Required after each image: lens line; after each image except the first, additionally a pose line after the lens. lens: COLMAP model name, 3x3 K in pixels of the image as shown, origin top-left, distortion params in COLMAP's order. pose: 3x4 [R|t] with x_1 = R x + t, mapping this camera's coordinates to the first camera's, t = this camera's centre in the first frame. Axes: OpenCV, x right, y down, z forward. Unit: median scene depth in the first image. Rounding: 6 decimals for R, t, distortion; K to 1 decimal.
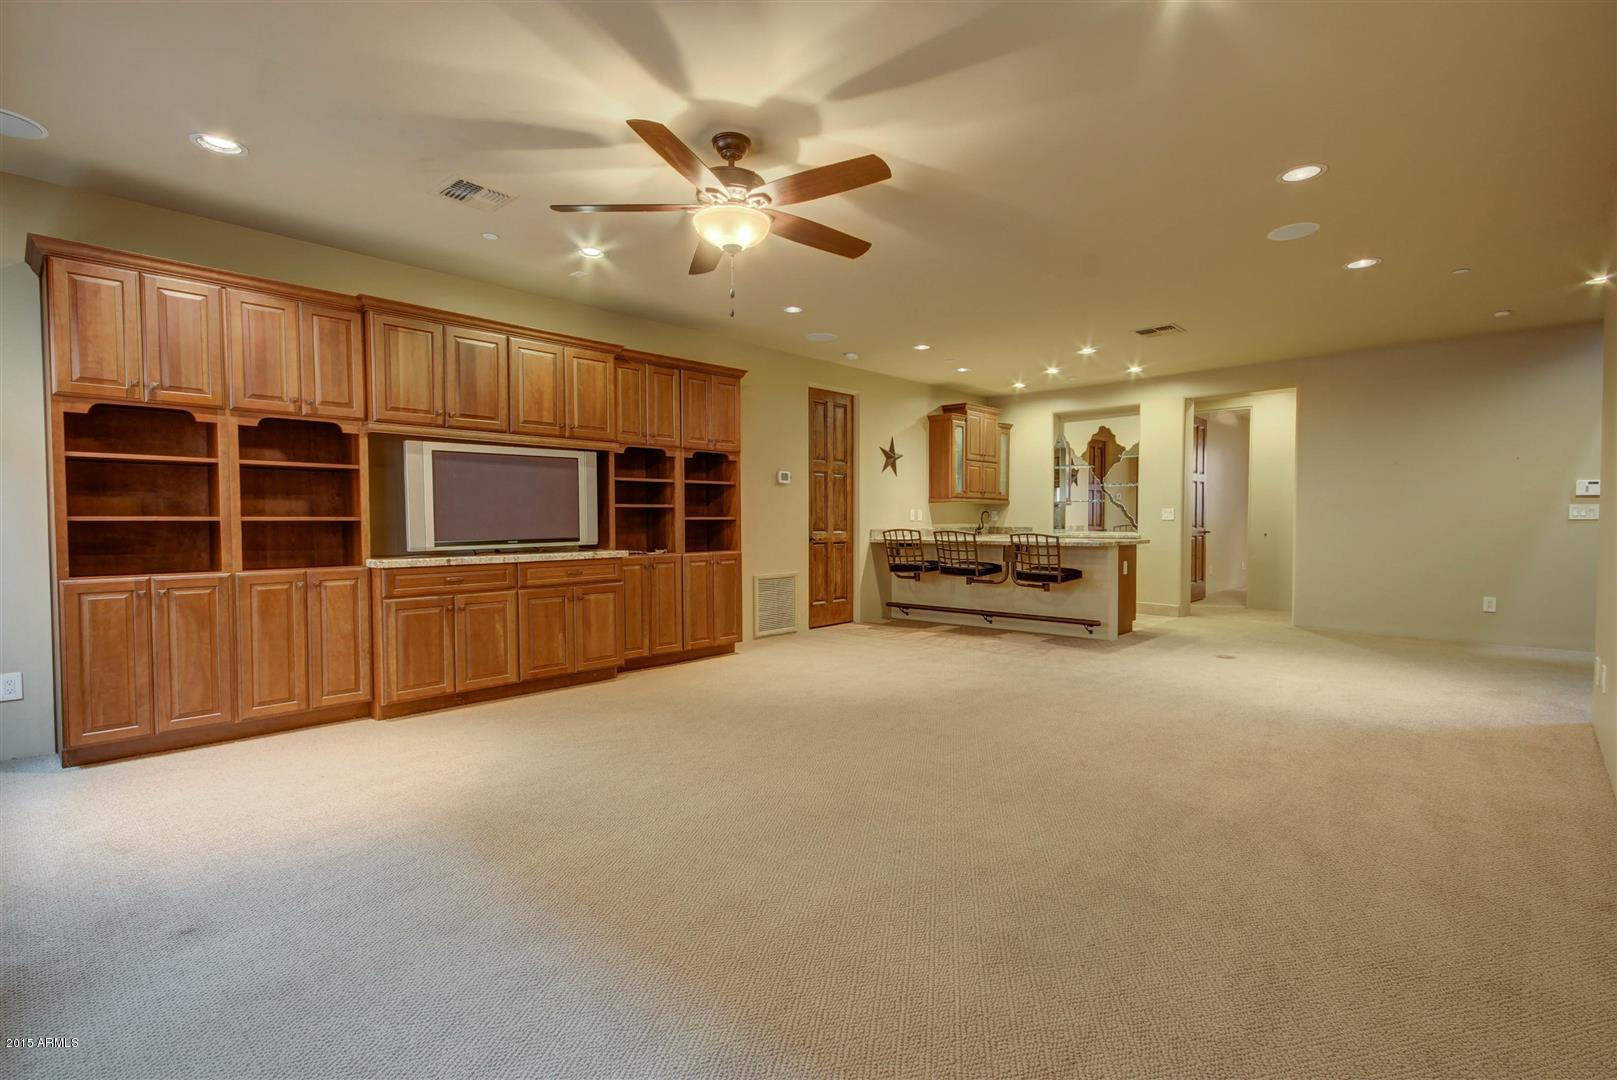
lens RADIAL K [[738.5, 0, 808.2], [0, 738.5, 540.0], [0, 0, 1]] dist [0.000952, 0.000093]
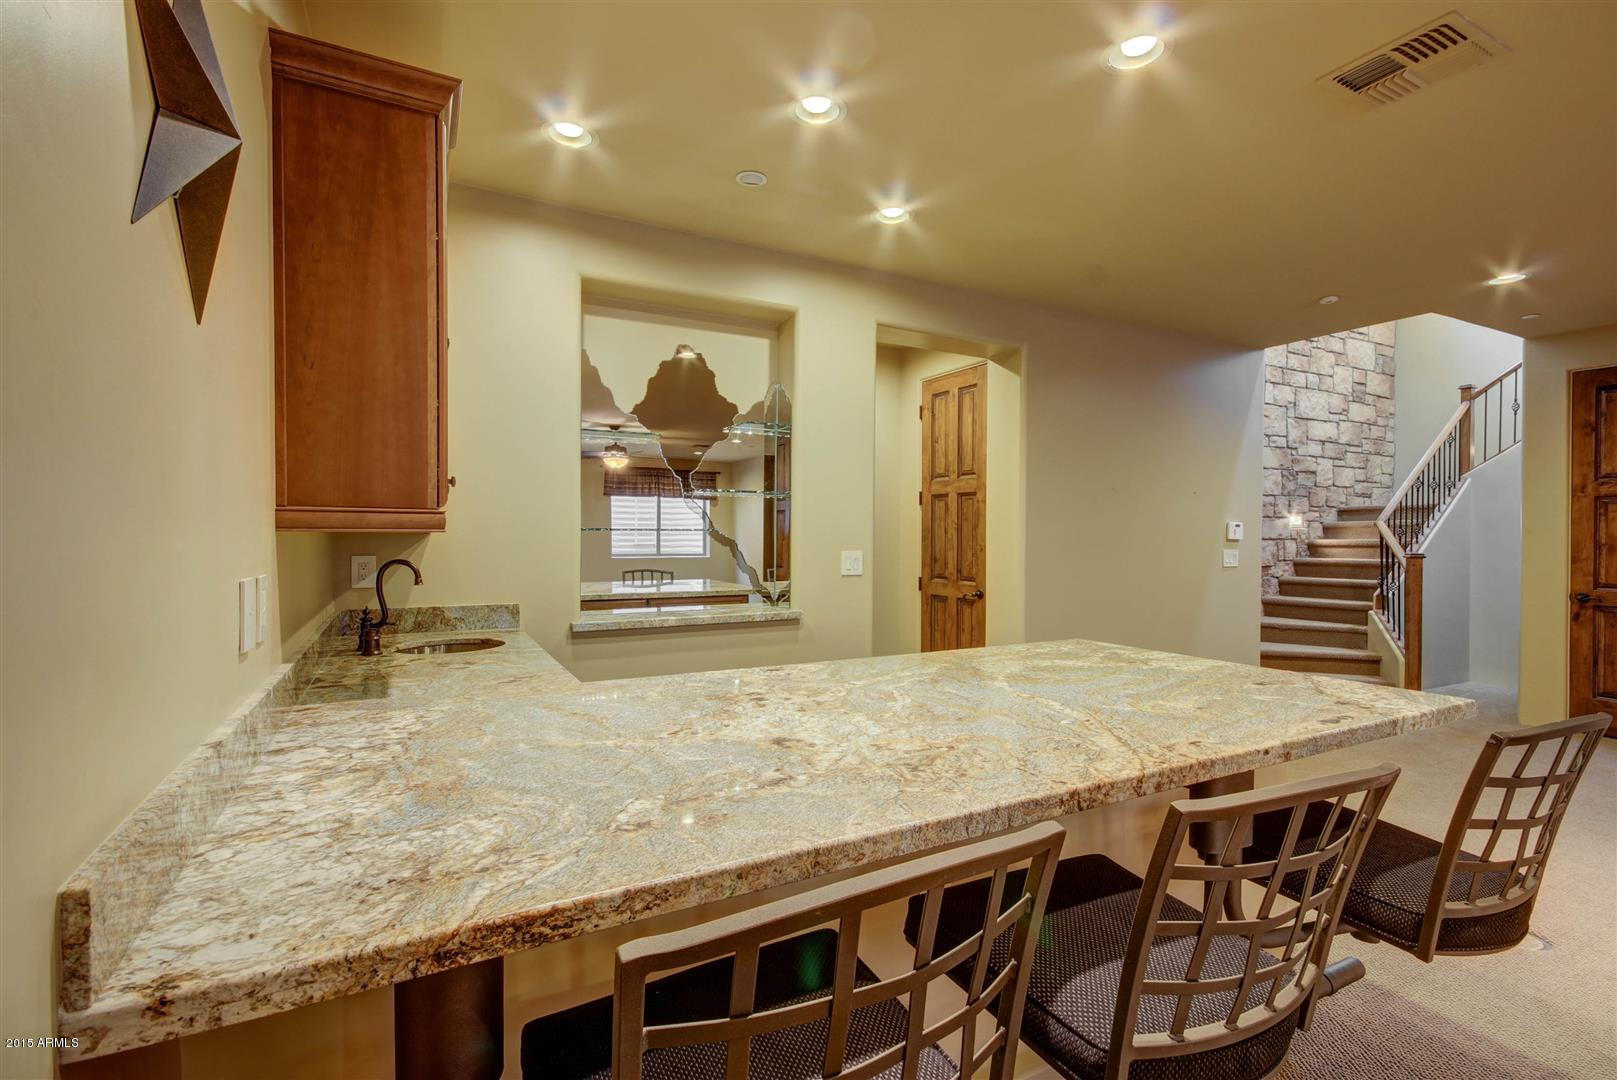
lens RADIAL K [[738.5, 0, 807.7], [0, 738.5, 540.9], [0, 0, 1]] dist [0.000952, 0.000093]
pose [[0.309146, 0.001436, 0.951013, 0.034192], [0.021987, 0.999721, -0.008657, -0.042552], [-0.950760, 0.023586, 0.309028, 0.828510]]
